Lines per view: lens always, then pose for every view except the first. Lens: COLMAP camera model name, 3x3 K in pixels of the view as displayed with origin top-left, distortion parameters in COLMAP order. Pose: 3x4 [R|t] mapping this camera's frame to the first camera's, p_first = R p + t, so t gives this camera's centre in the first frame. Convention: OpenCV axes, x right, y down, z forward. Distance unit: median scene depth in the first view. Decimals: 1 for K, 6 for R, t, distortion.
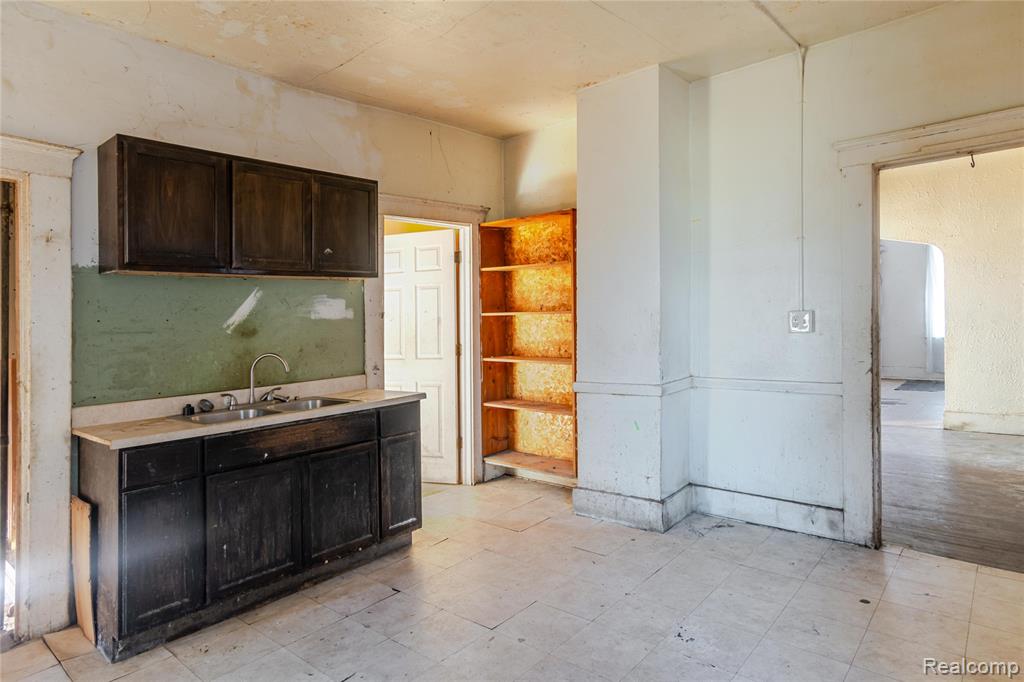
lens RADIAL K [[585.0, 0, 505.3], [0, 585.0, 339.0], [0, 0, 1]] dist [-0.001047, -0.000179]
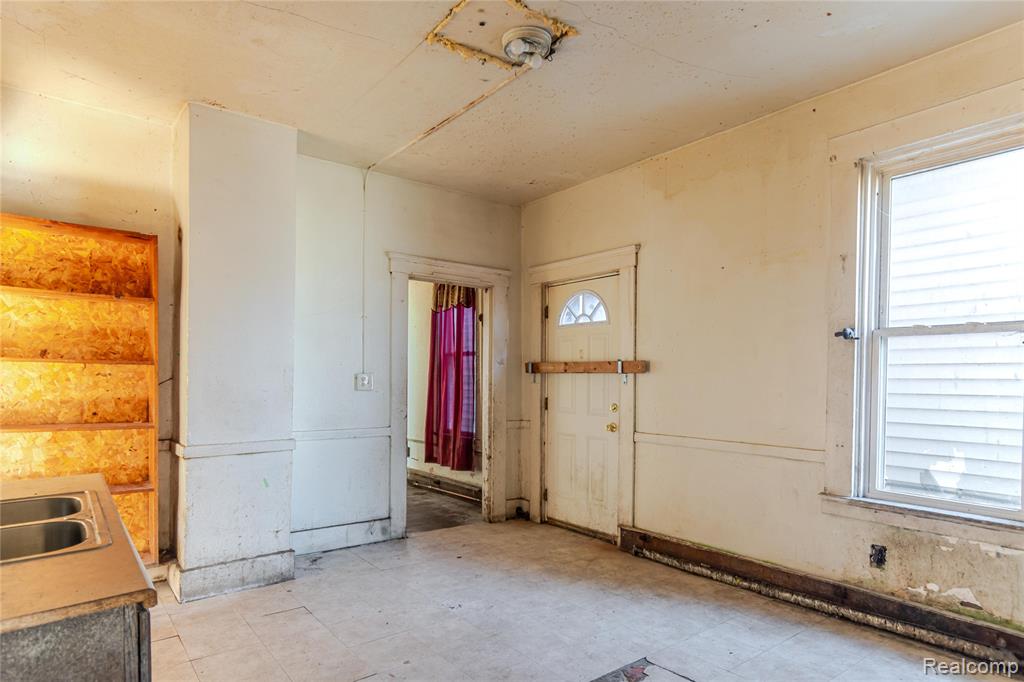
lens RADIAL K [[601.0, 0, 512.5], [0, 601.0, 388.2], [0, 0, 1]] dist [-0.001558, 0.016475]
pose [[0.180546, 0.020754, 0.983348, -0.740255], [0.020215, 0.999488, -0.024807, 0.022353], [-0.983359, 0.024357, 0.180034, 0.412944]]
